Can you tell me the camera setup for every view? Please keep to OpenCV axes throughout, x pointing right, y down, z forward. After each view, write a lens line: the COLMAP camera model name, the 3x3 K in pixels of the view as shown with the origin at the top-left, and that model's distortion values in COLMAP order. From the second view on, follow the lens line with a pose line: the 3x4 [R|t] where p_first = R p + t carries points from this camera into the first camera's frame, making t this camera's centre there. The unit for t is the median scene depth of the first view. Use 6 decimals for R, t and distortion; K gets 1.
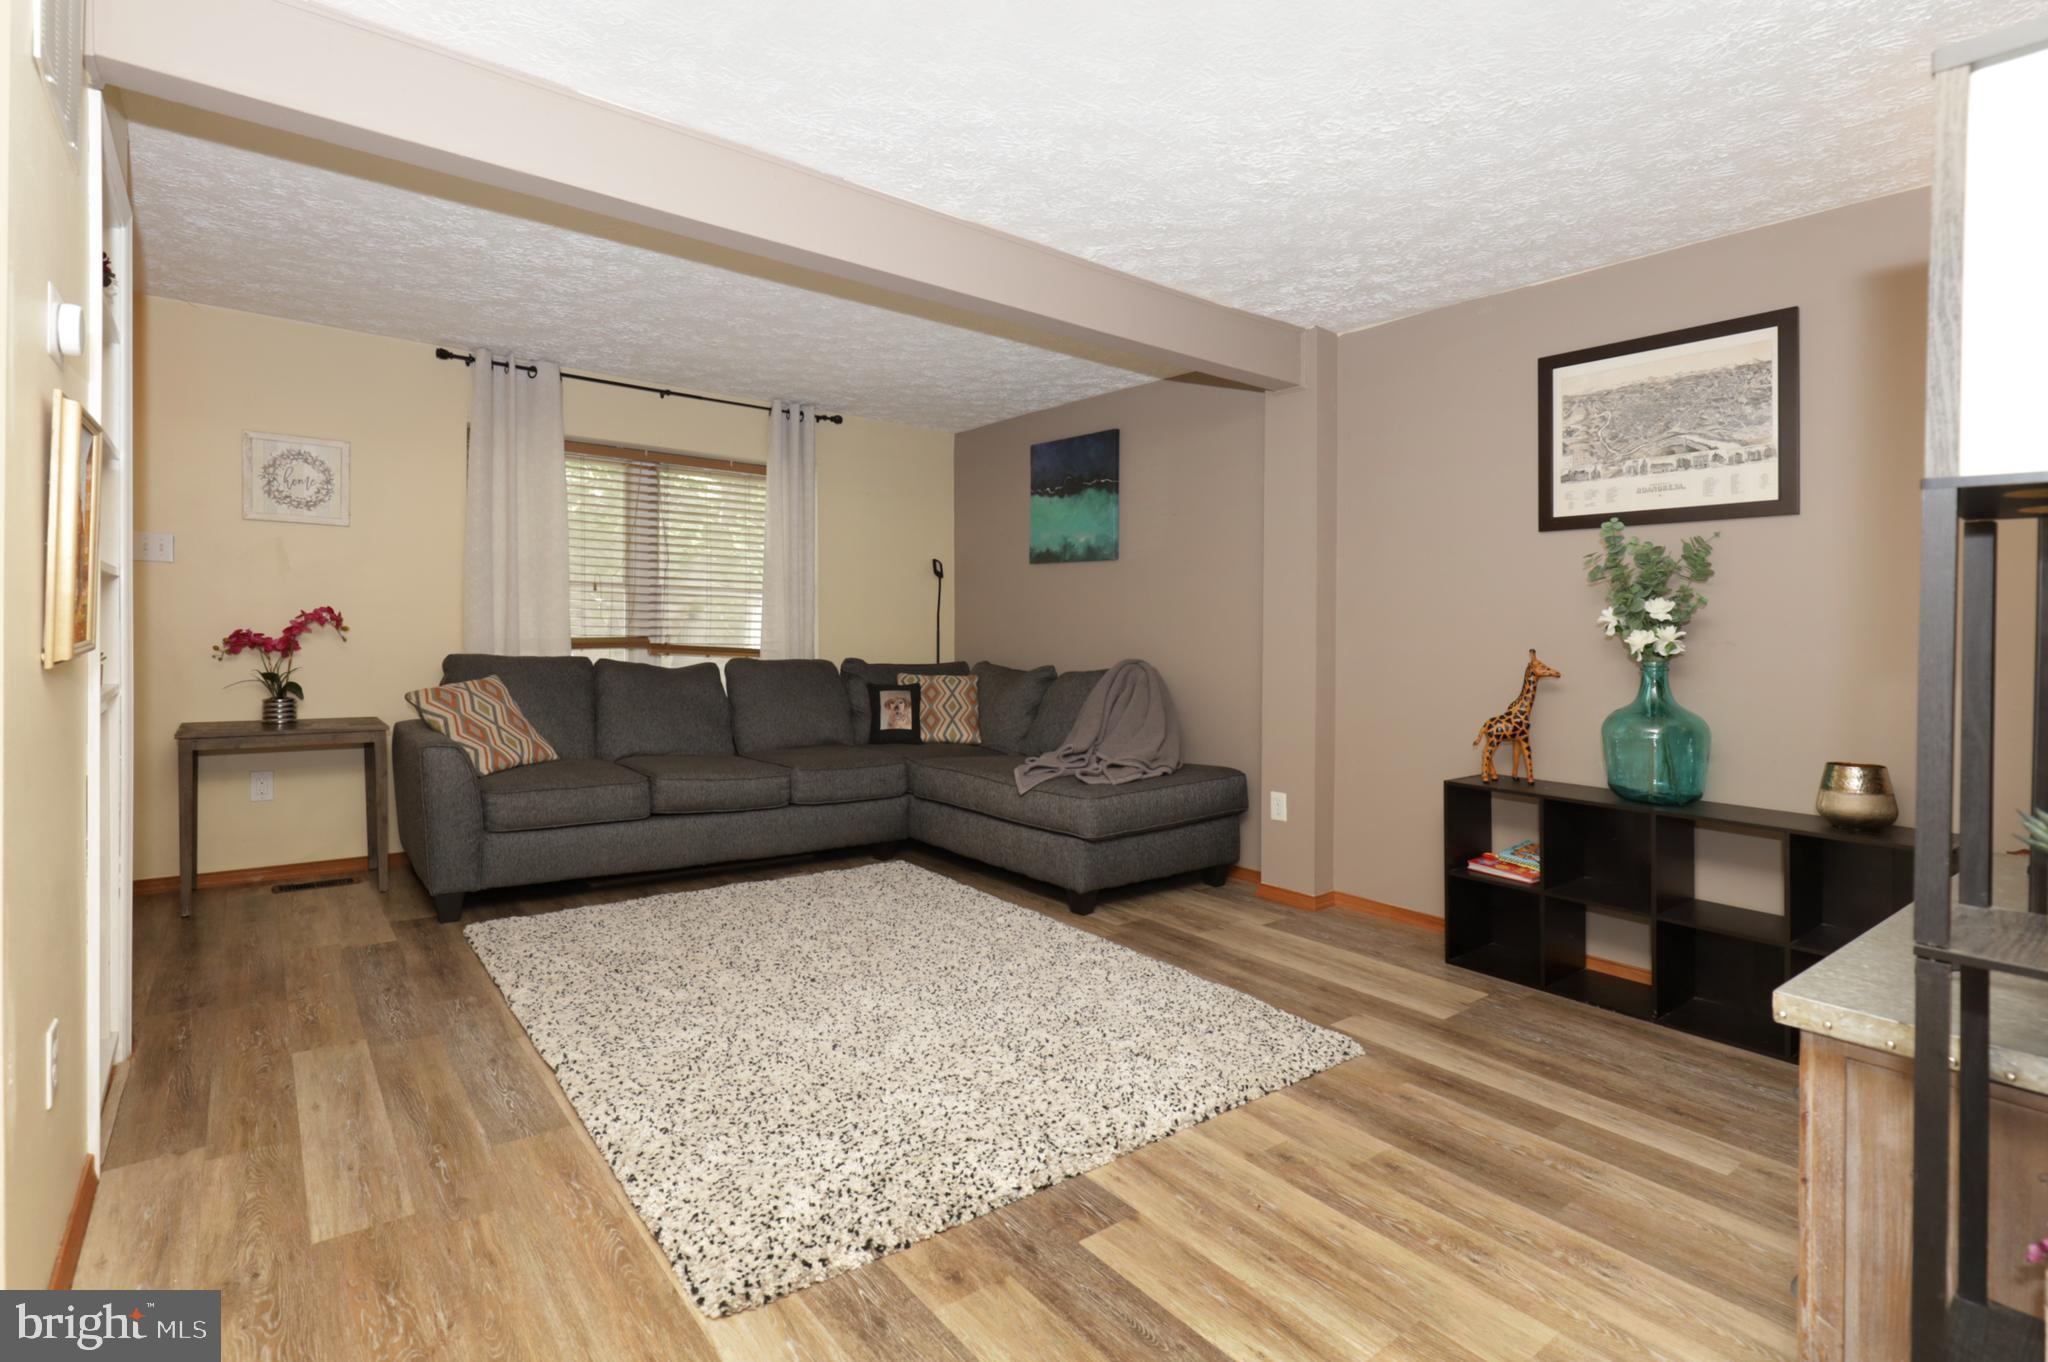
lens RADIAL K [[935.7, 0, 971.2], [0, 935.7, 638.2], [0, 0, 1]] dist [0.000076, -0.000125]
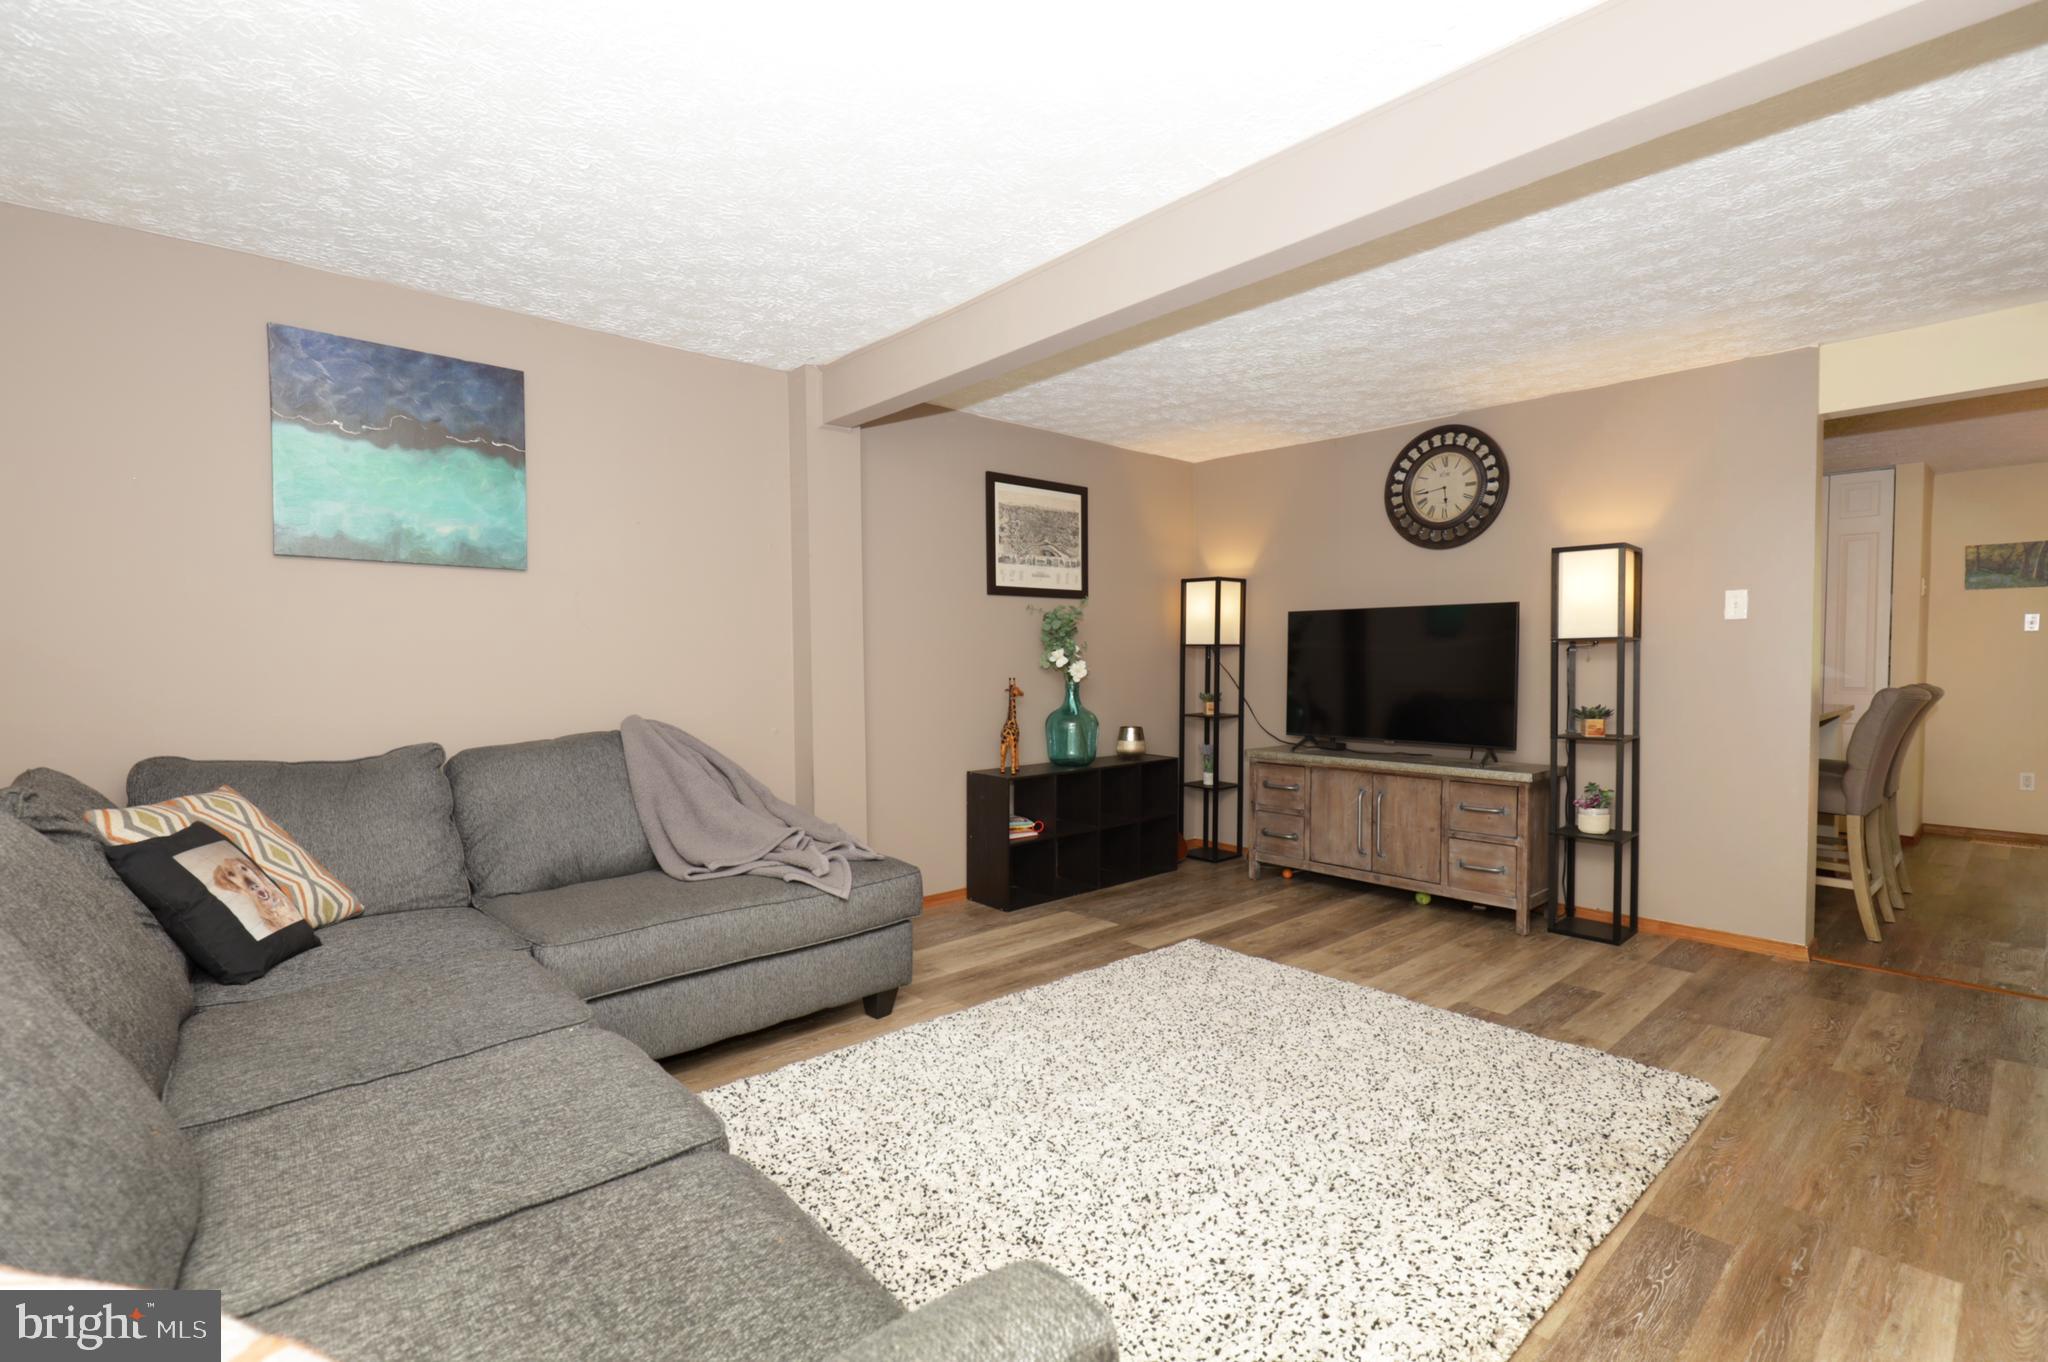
lens RADIAL K [[935.7, 0, 1028.4], [0, 935.7, 685.2], [0, 0, 1]] dist [0.000076, -0.000125]
pose [[-0.081604, -0.052296, 0.995292, -0.906757], [0.010957, 0.998515, 0.053364, -0.058000], [-0.996605, 0.015260, -0.080910, 1.179339]]
